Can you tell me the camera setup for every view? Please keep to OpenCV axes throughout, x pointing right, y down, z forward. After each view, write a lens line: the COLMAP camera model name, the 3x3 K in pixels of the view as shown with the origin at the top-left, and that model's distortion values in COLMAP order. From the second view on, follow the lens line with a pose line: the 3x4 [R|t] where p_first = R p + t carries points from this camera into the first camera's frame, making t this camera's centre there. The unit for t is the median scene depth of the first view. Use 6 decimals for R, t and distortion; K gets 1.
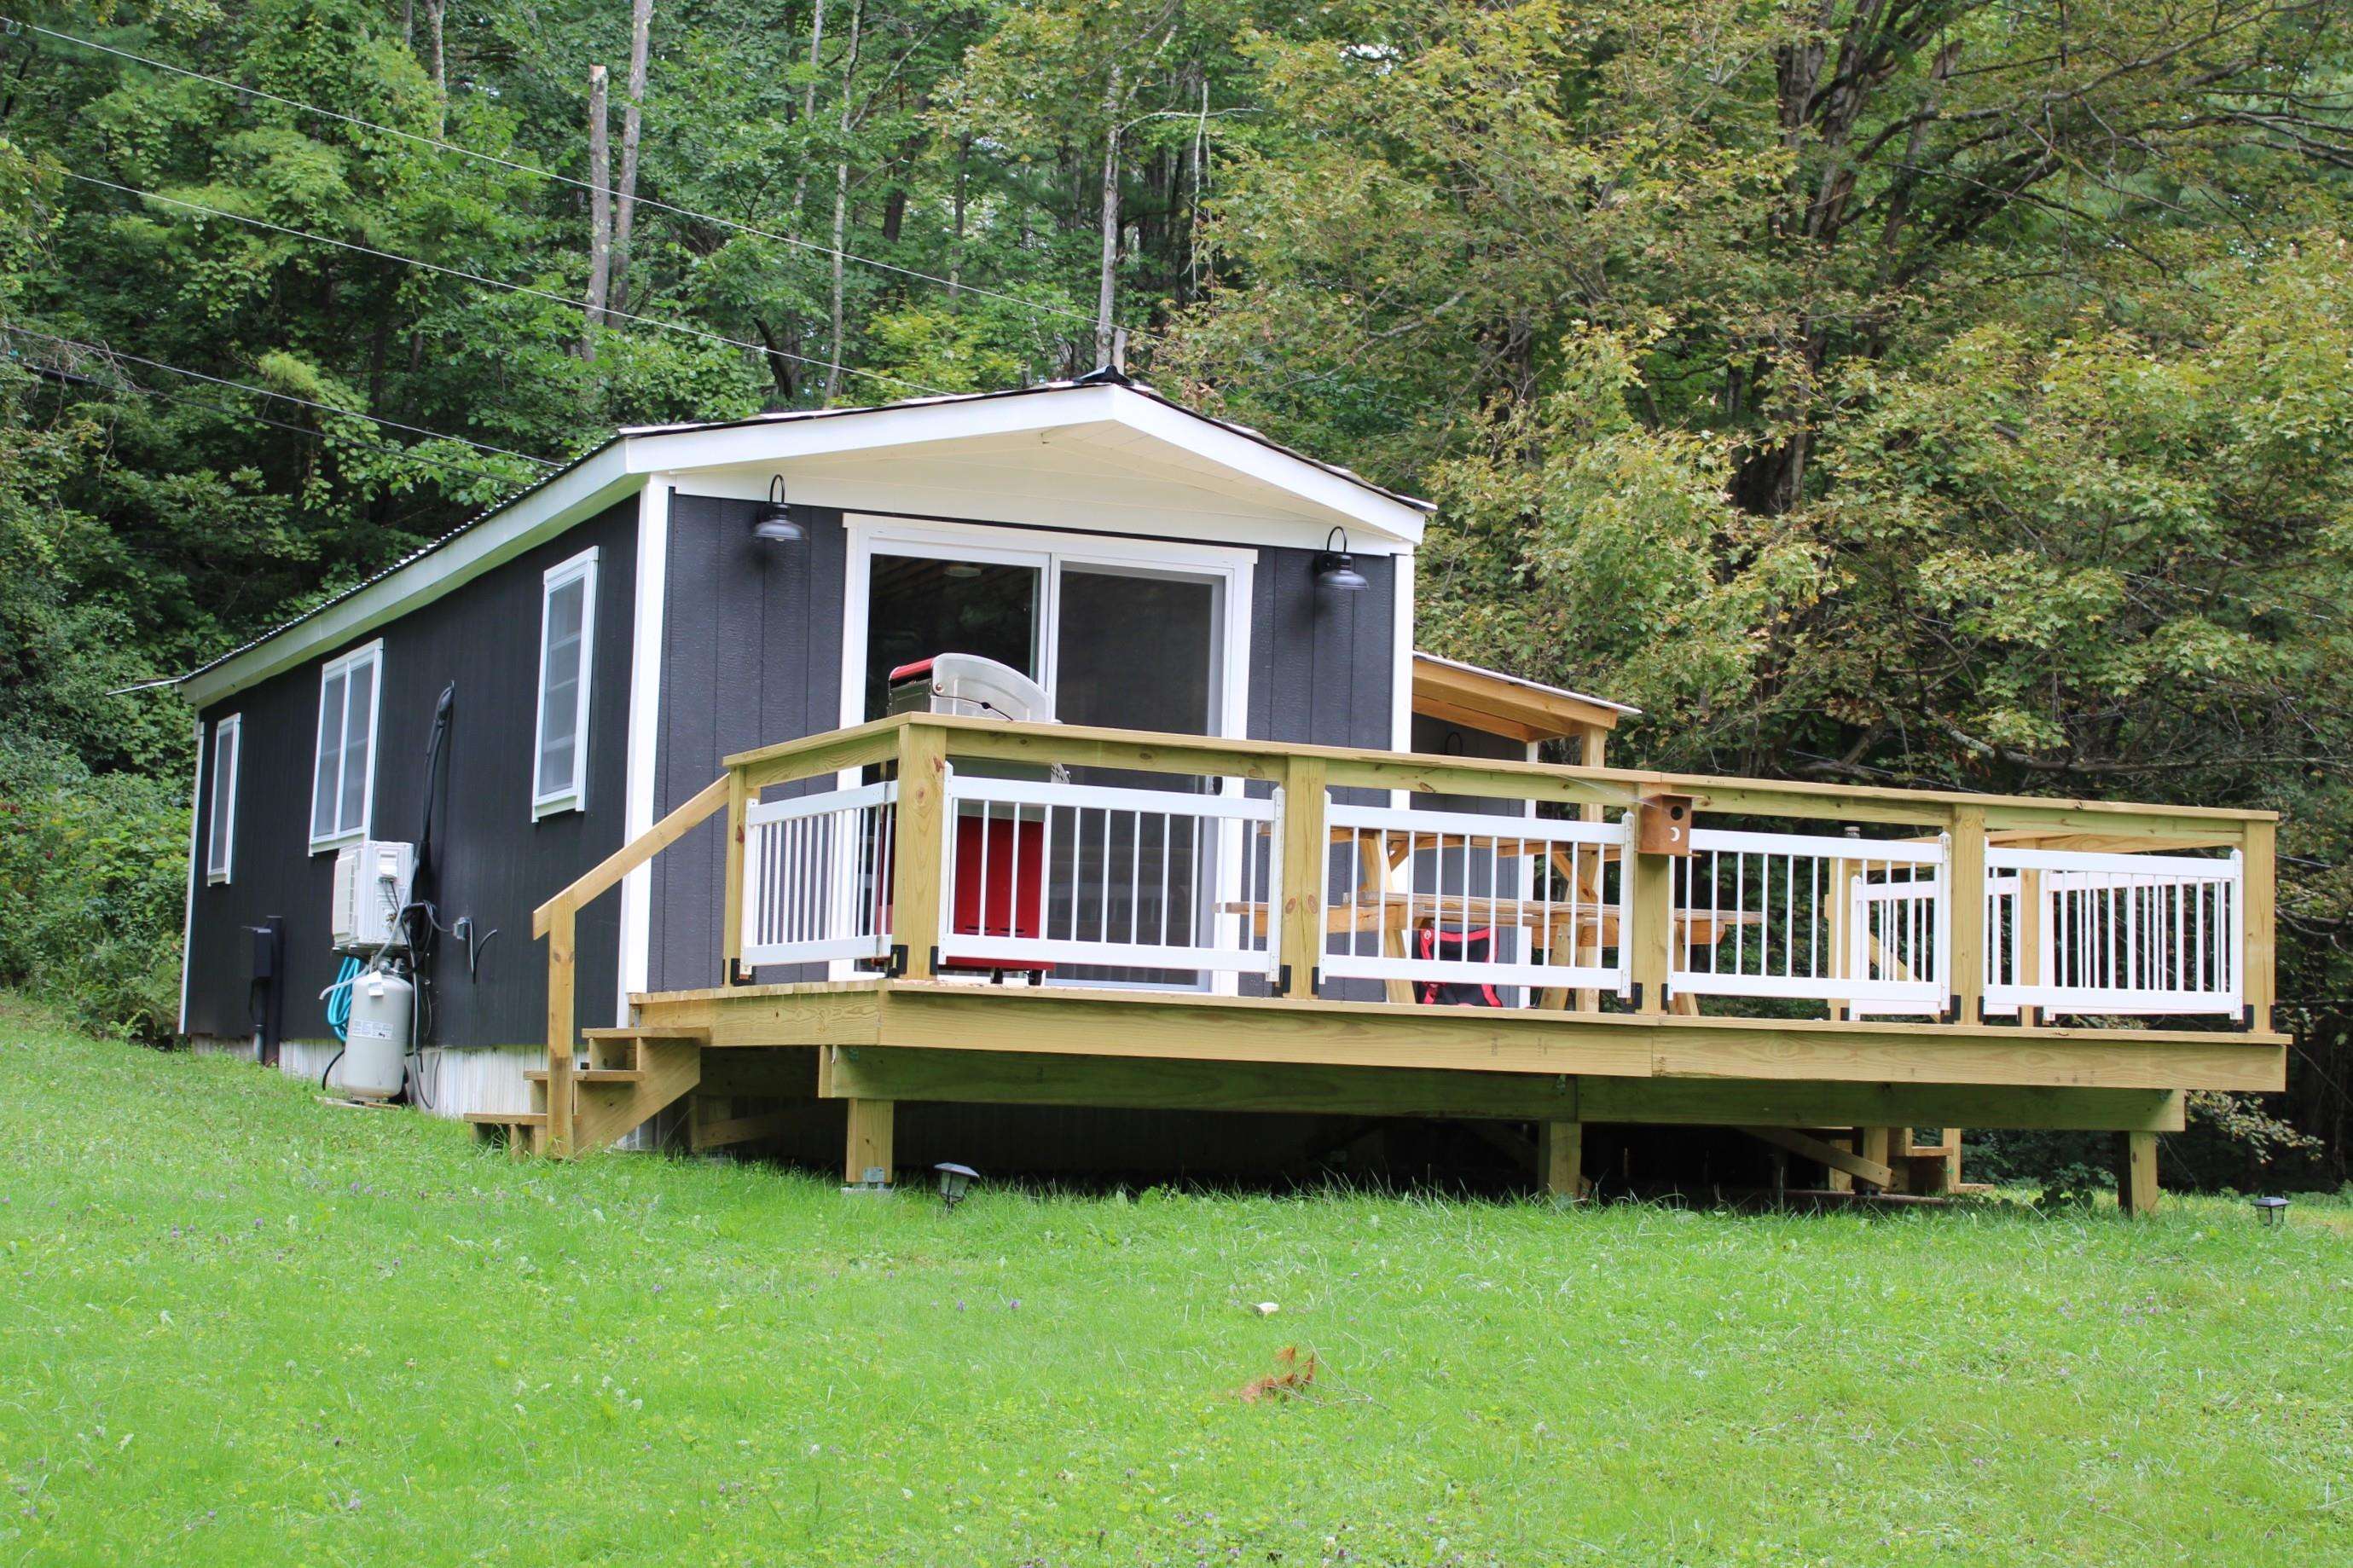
lens RADIAL K [[3647.7, 0, 1176.5], [0, 3647.7, 784.0], [0, 0, 1]] dist [-0.029779, 0.024819]
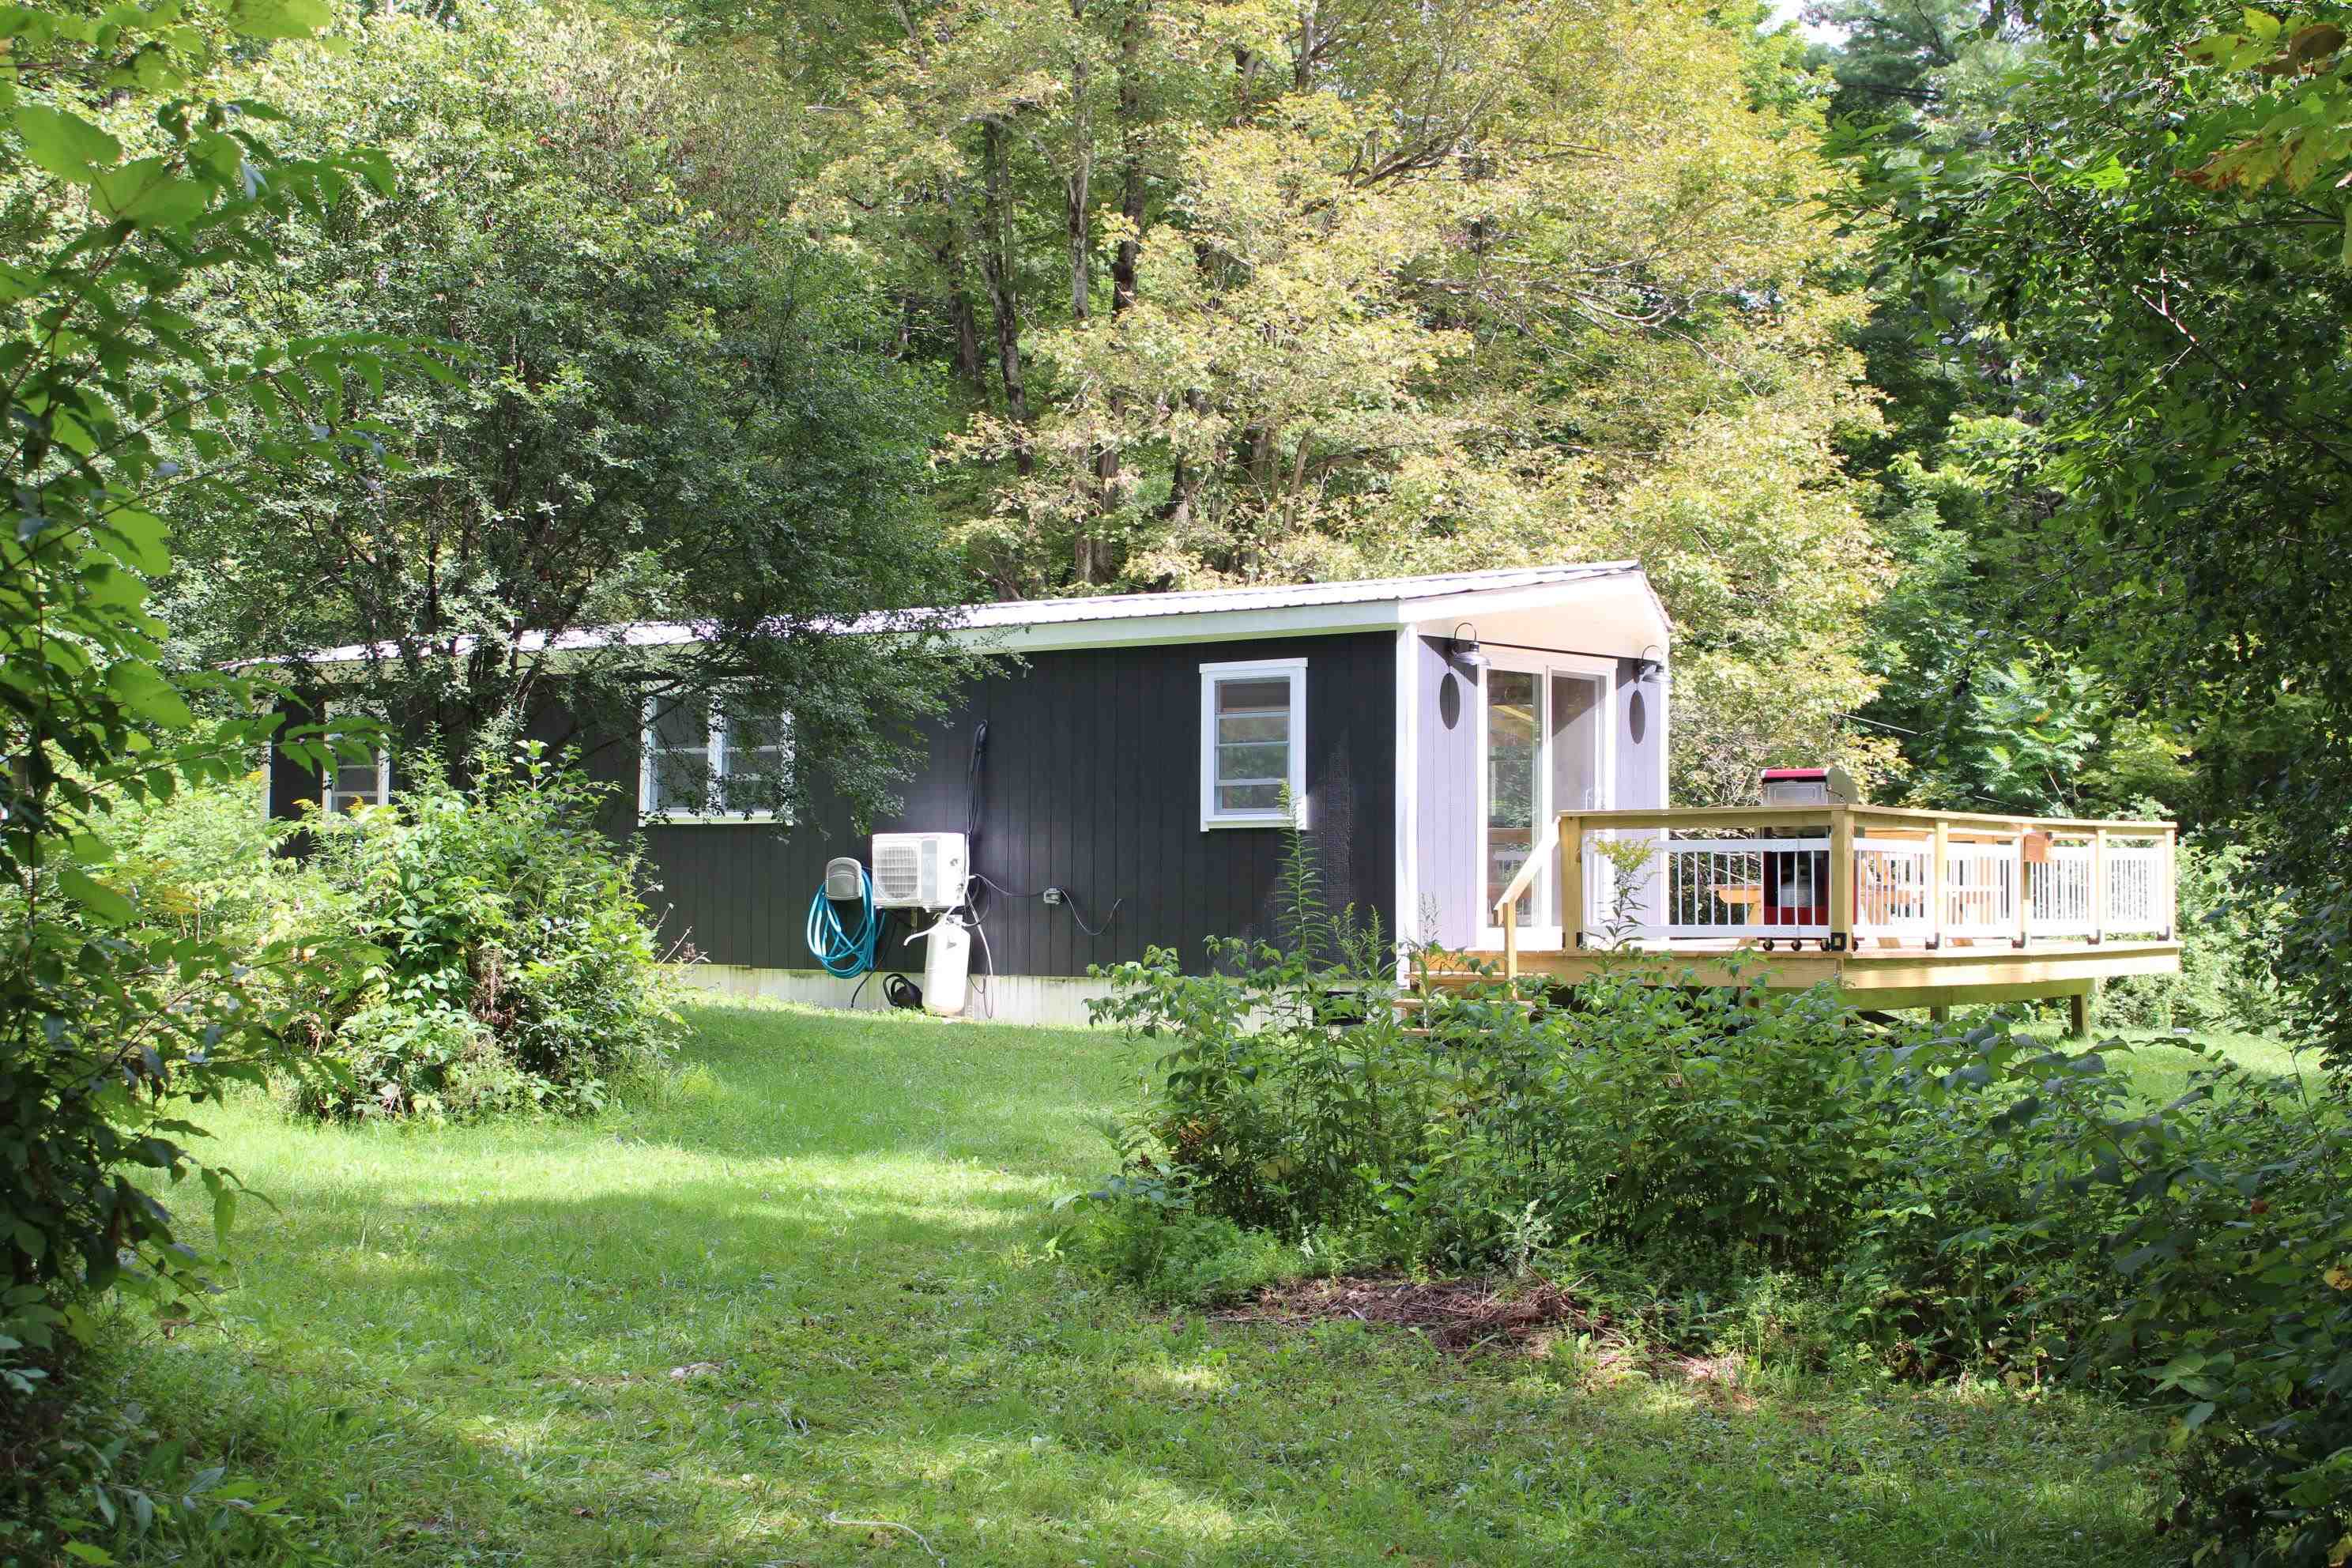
lens RADIAL K [[3335.6, 0, 1176.0], [0, 3335.6, 784.0], [0, 0, 1]] dist [-0.013196, -0.018753]
pose [[0.865666, -0.010857, 0.500504, -0.802046], [-0.018113, 0.998431, 0.052985, -0.075194], [-0.500294, -0.054933, 0.864111, -0.175406]]
